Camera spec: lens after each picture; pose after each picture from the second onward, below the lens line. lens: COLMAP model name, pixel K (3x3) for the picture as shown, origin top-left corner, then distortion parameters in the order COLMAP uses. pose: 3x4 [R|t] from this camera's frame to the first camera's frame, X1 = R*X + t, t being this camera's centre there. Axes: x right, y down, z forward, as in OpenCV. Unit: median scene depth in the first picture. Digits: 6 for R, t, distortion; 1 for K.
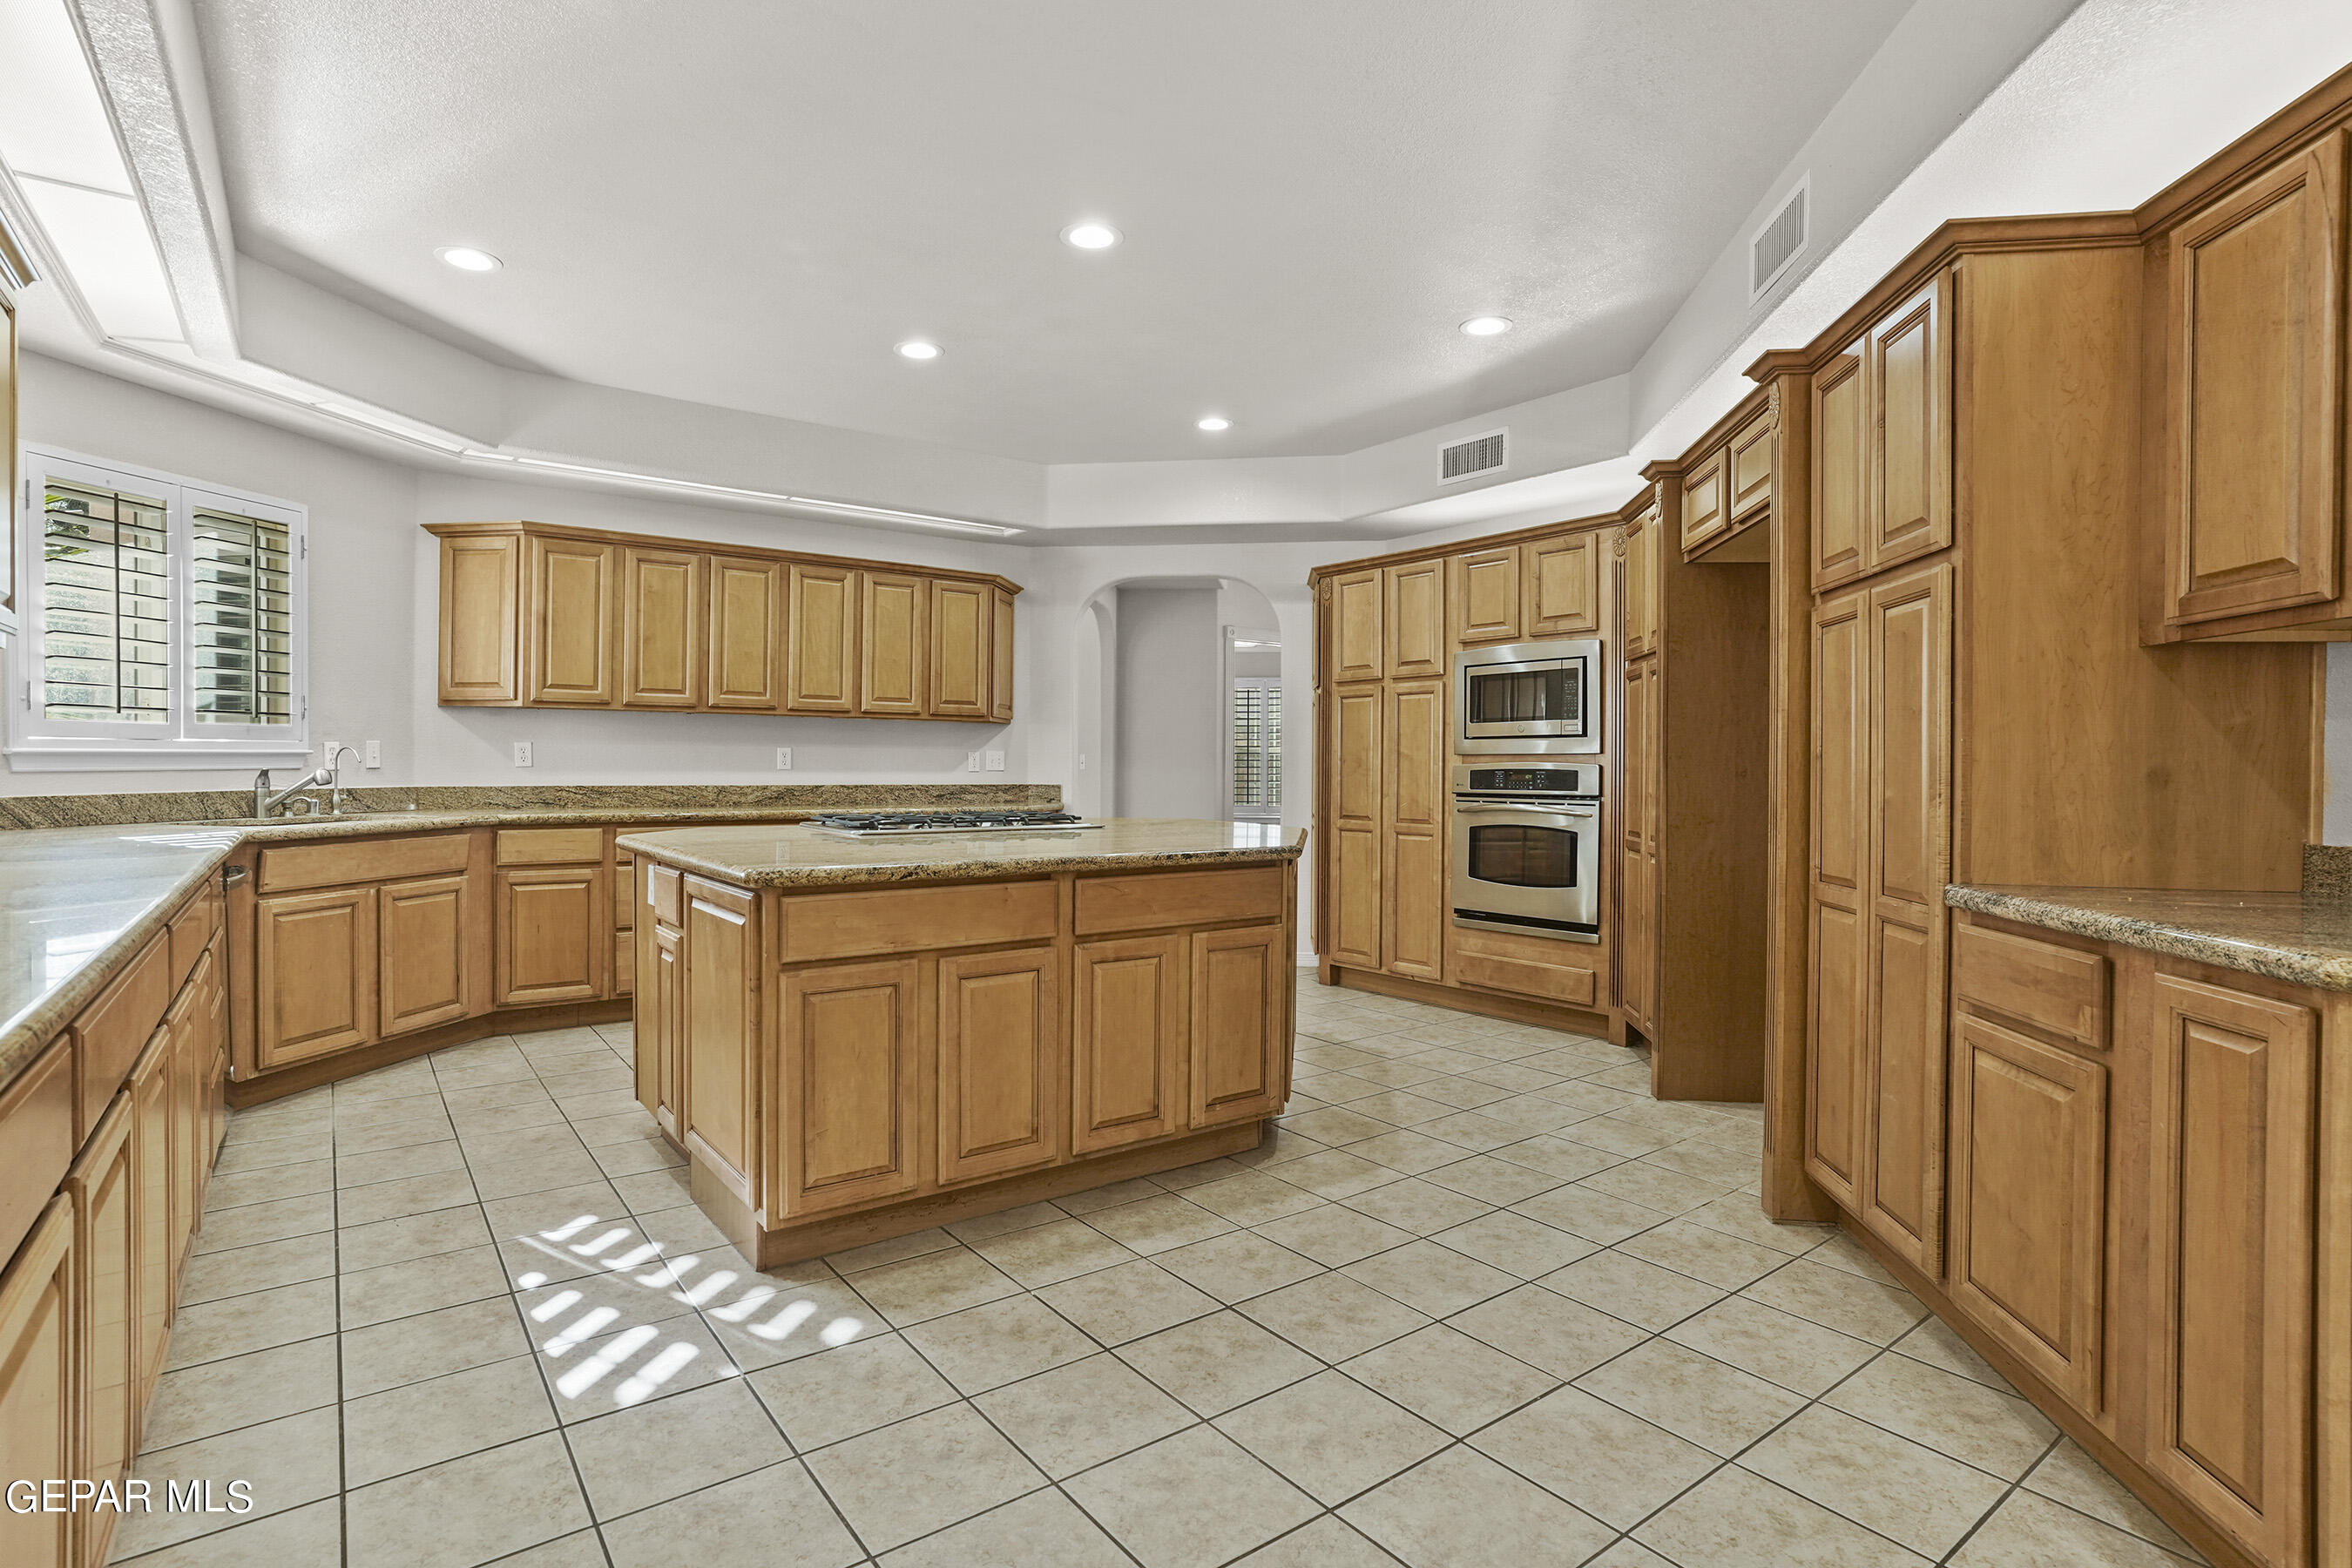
lens RADIAL K [[1147.7, 0, 1145.3], [0, 1147.7, 776.8], [0, 0, 1]] dist [-0.030528, 0.007584]
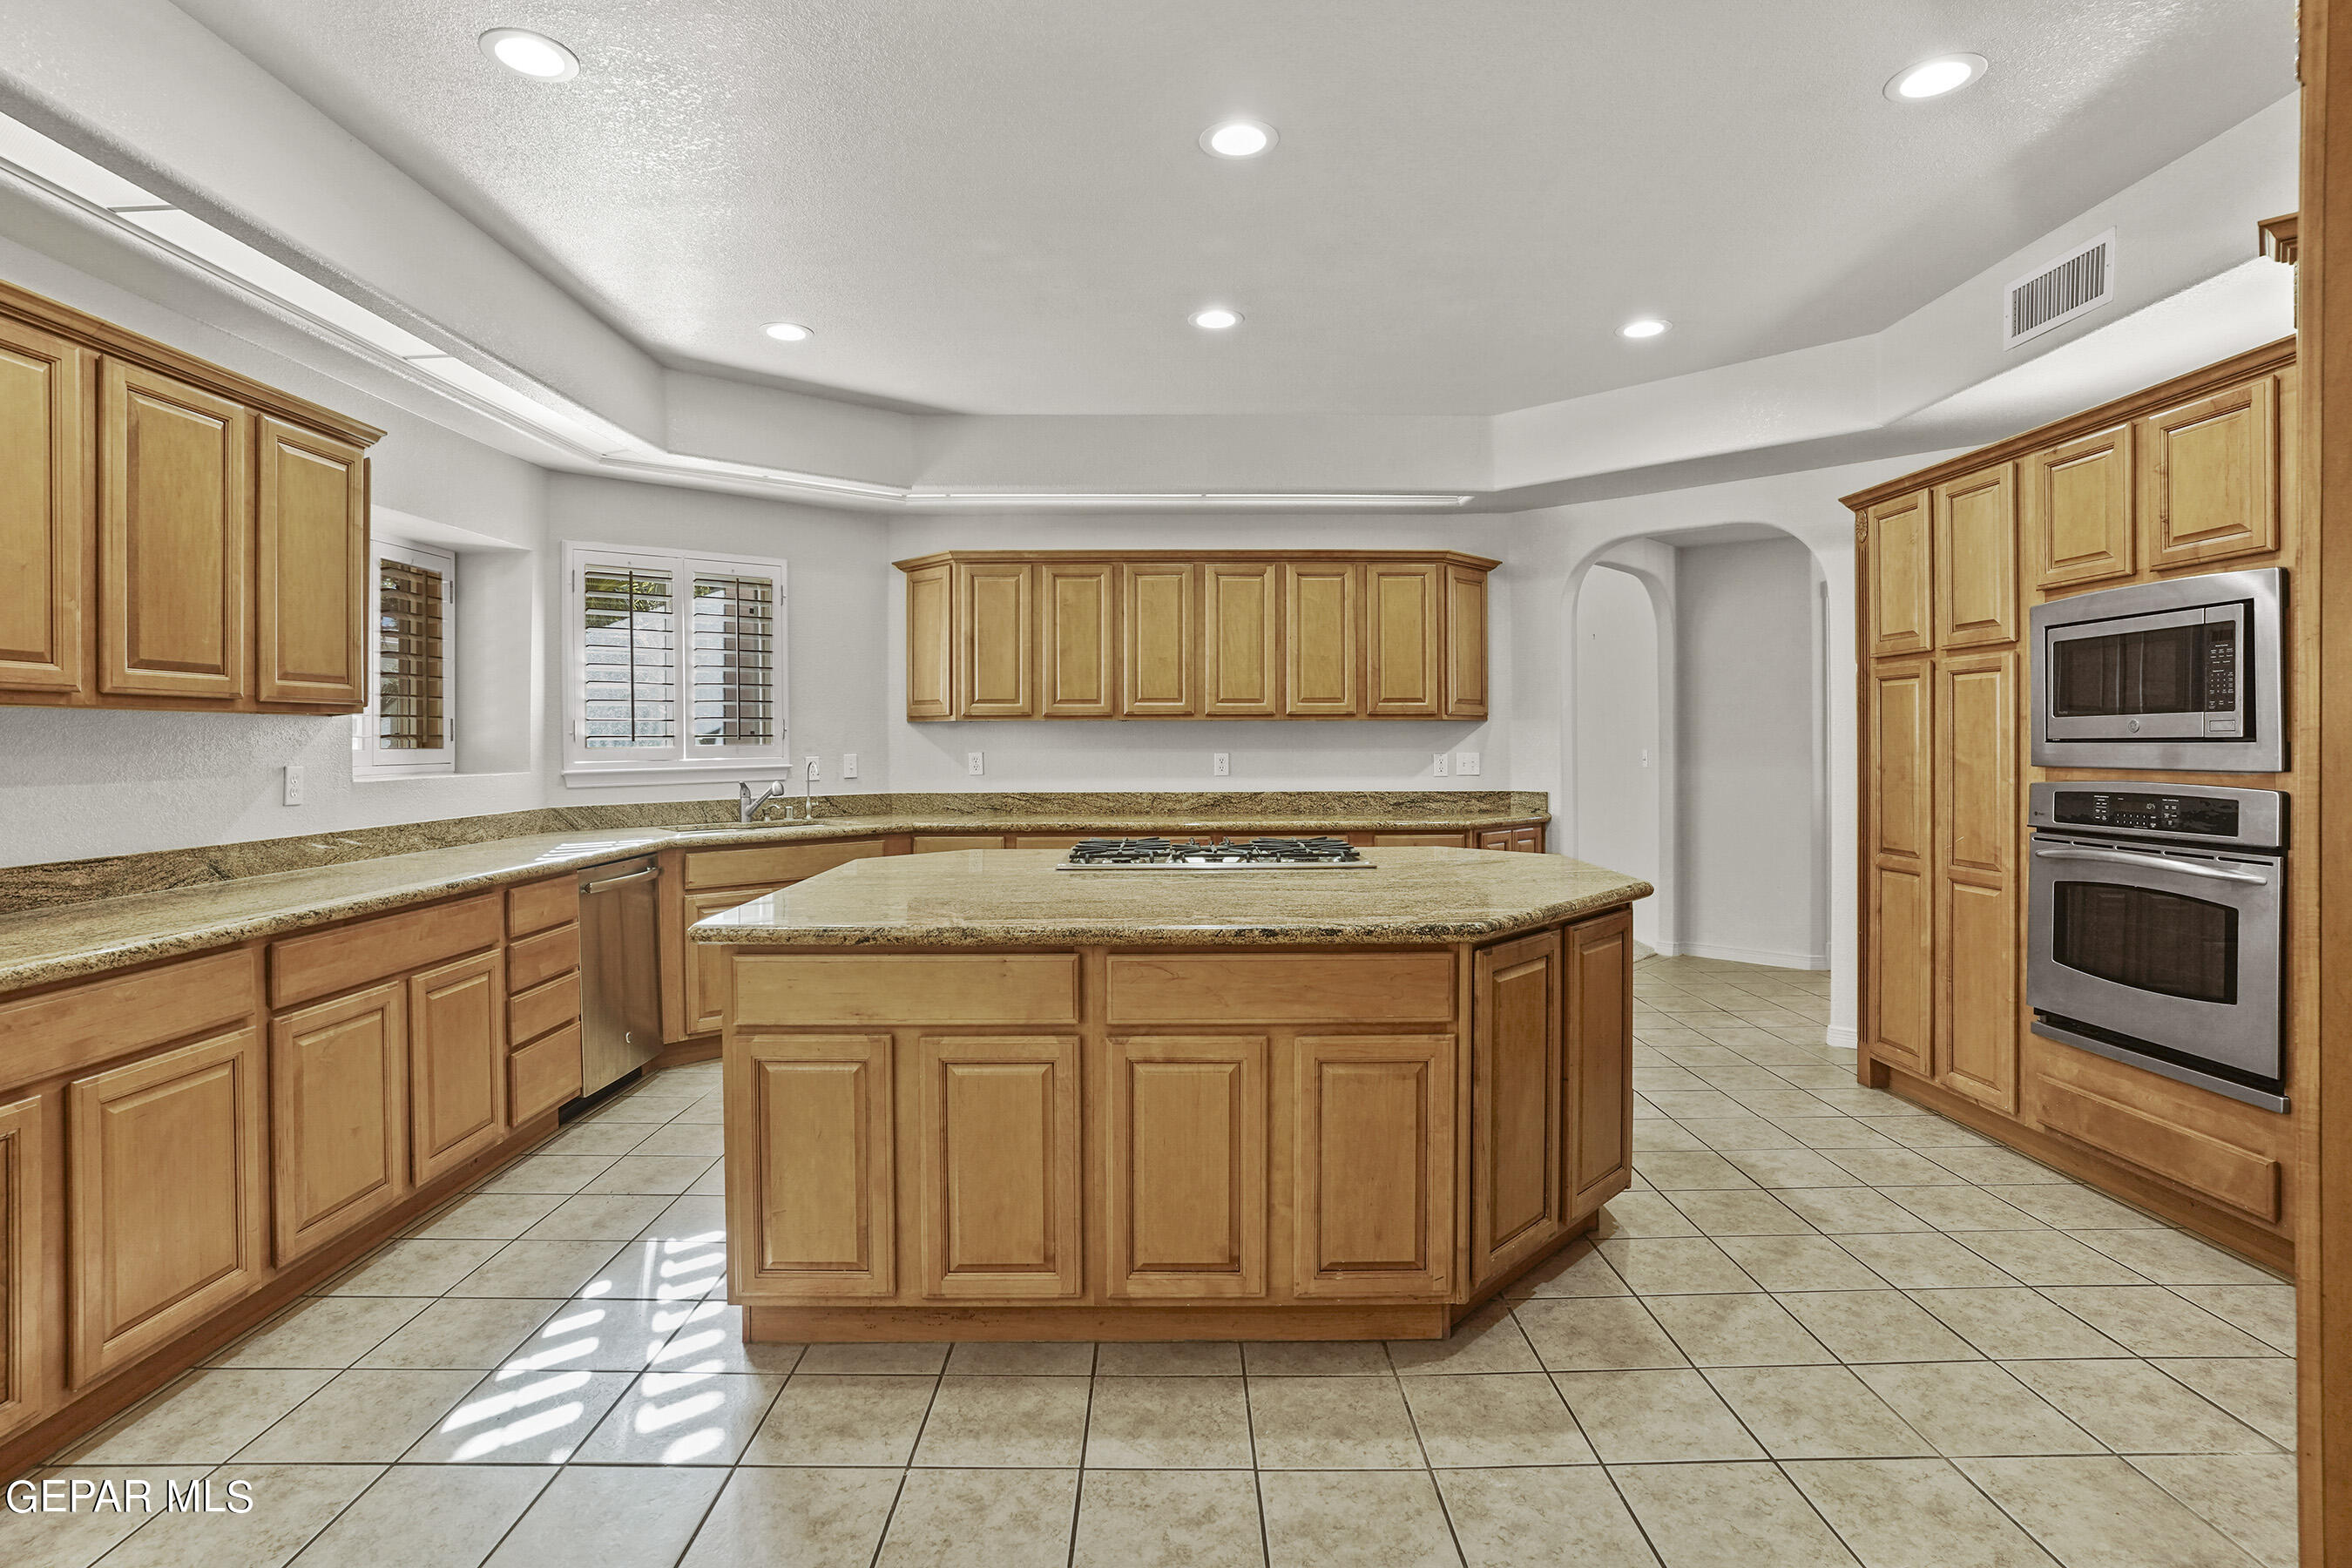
lens RADIAL K [[1147.7, 0, 1177.5], [0, 1147.7, 750.3], [0, 0, 1]] dist [-0.030528, 0.007584]
pose [[0.812123, -0.004534, -0.583469, 0.277818], [0.003261, 0.999989, -0.003231, -0.030982], [0.583478, 0.000721, 0.812129, 0.237418]]
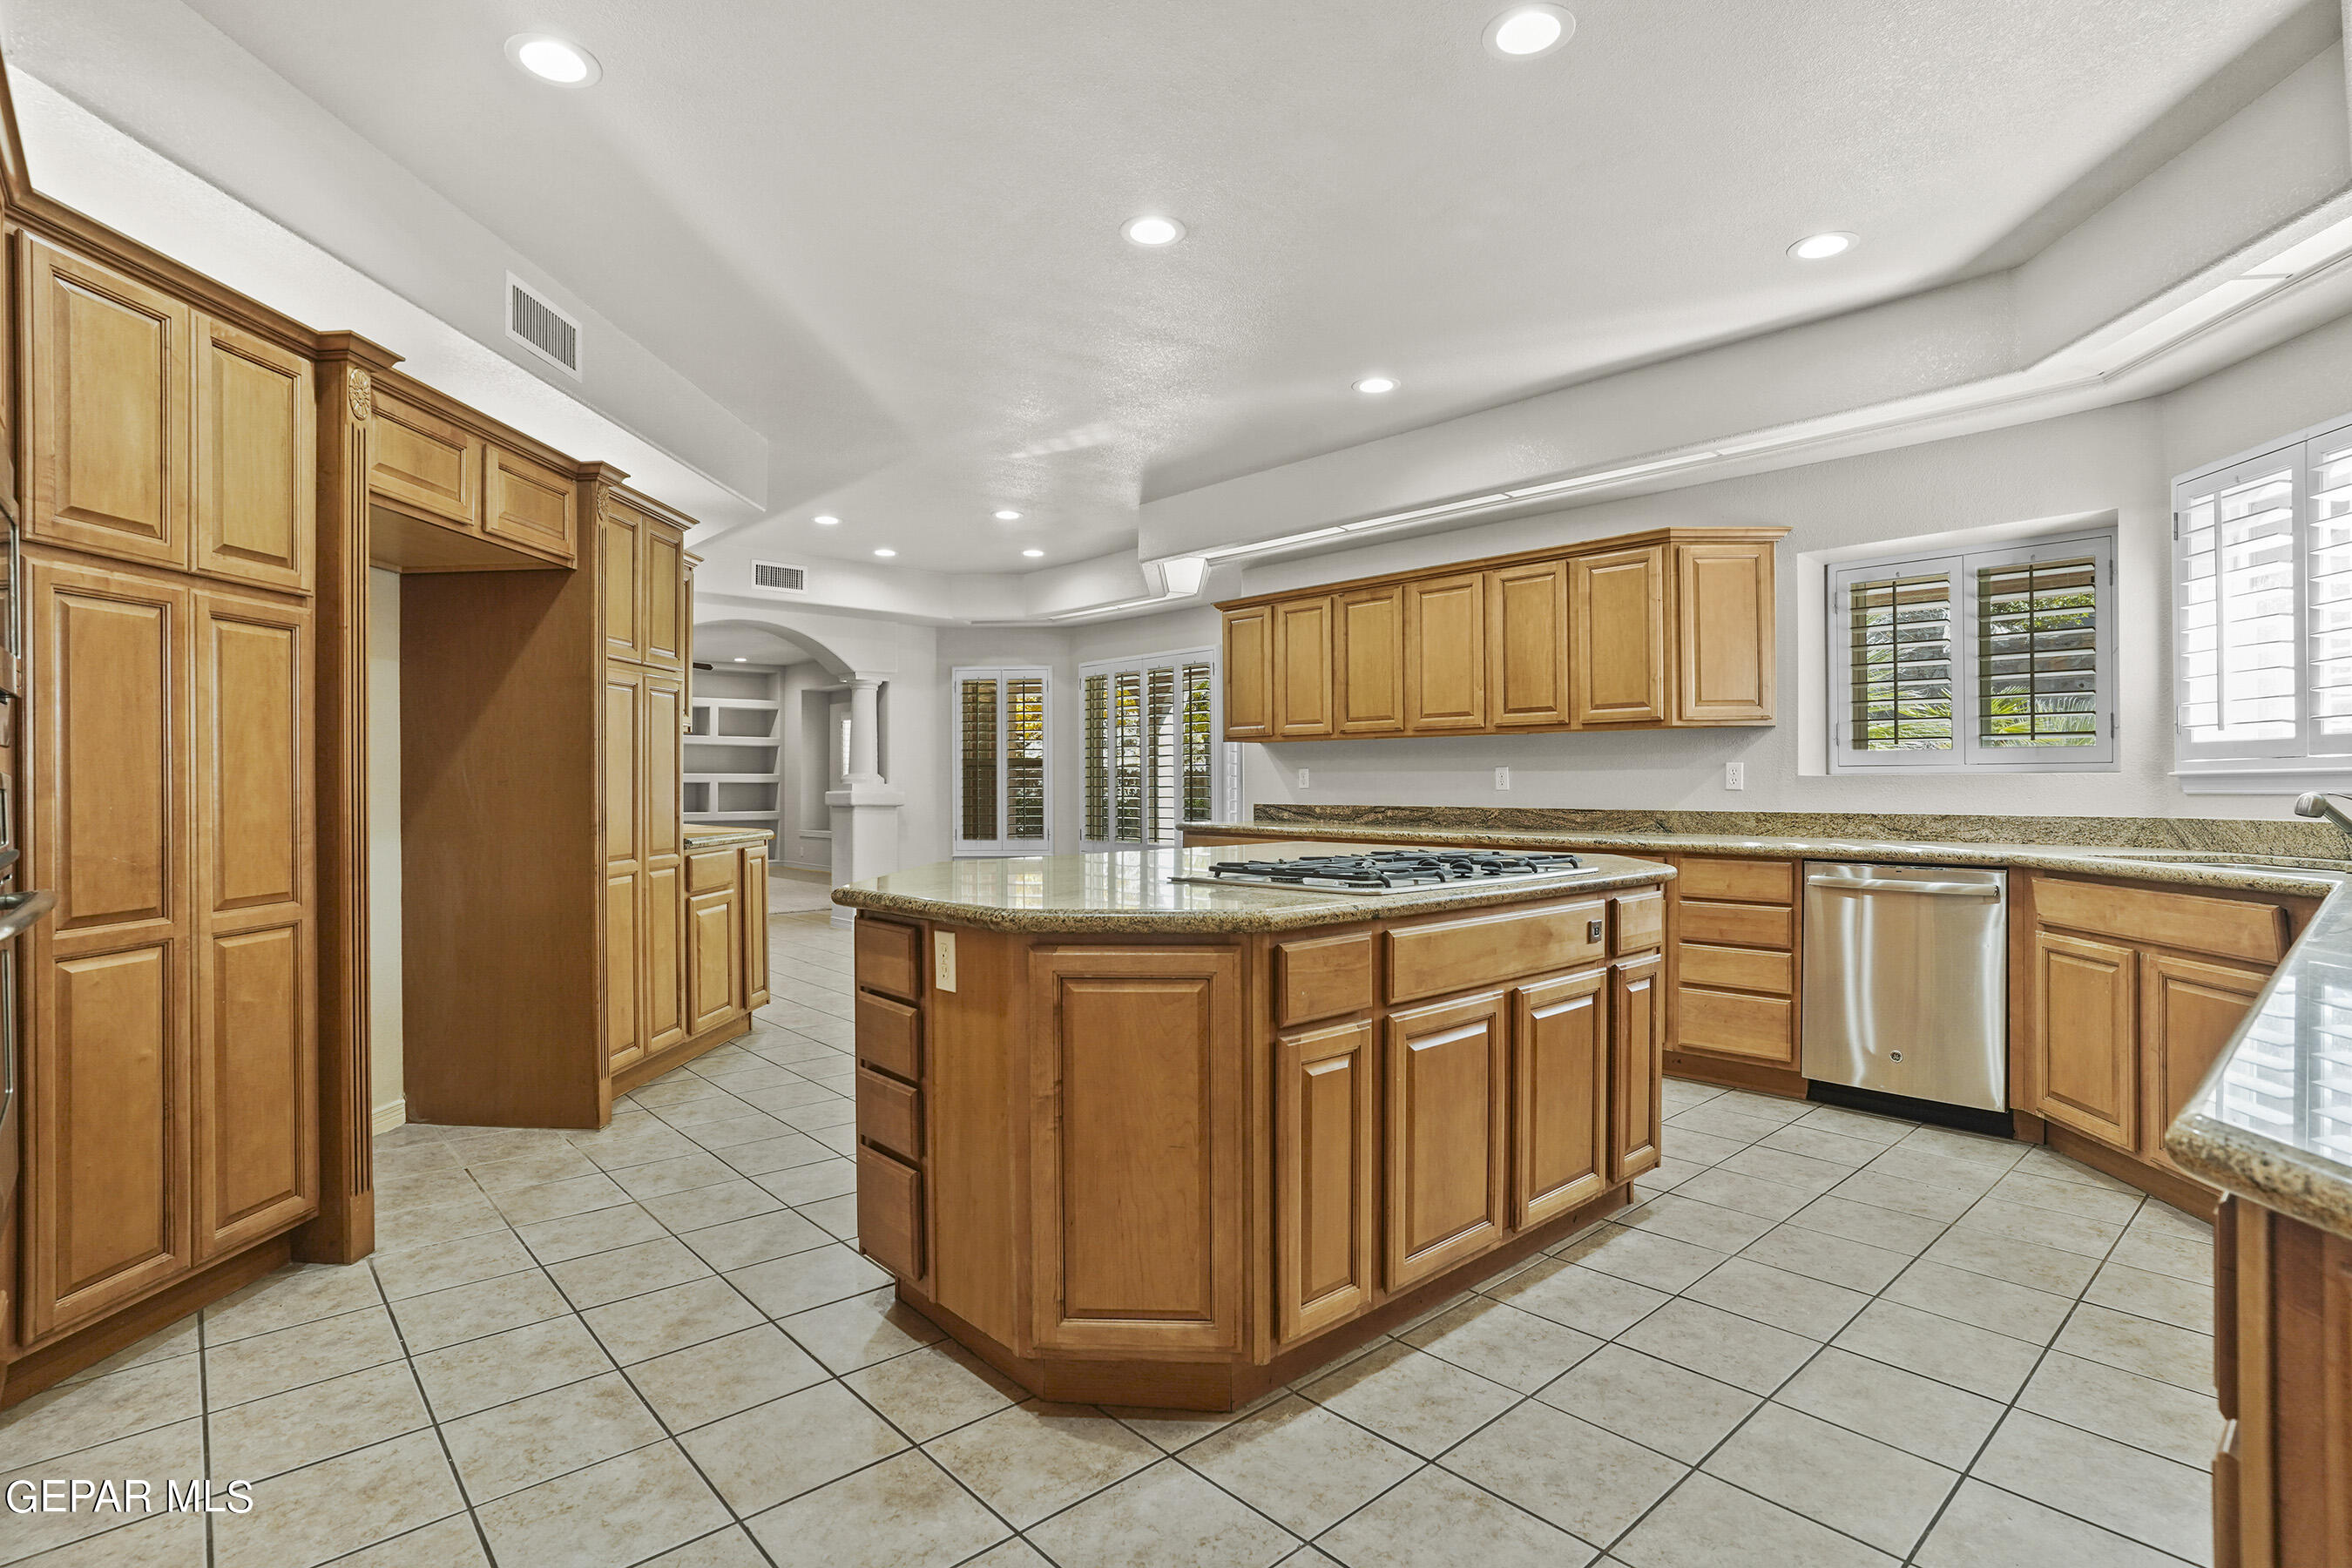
lens RADIAL K [[1147.7, 0, 1157.5], [0, 1147.7, 785.9], [0, 0, 1]] dist [-0.030528, 0.007584]
pose [[-0.995640, -0.004922, -0.093154, 0.026767], [-0.005954, 0.999924, 0.010806, -0.012486], [0.093094, 0.011313, -0.995593, 1.429090]]
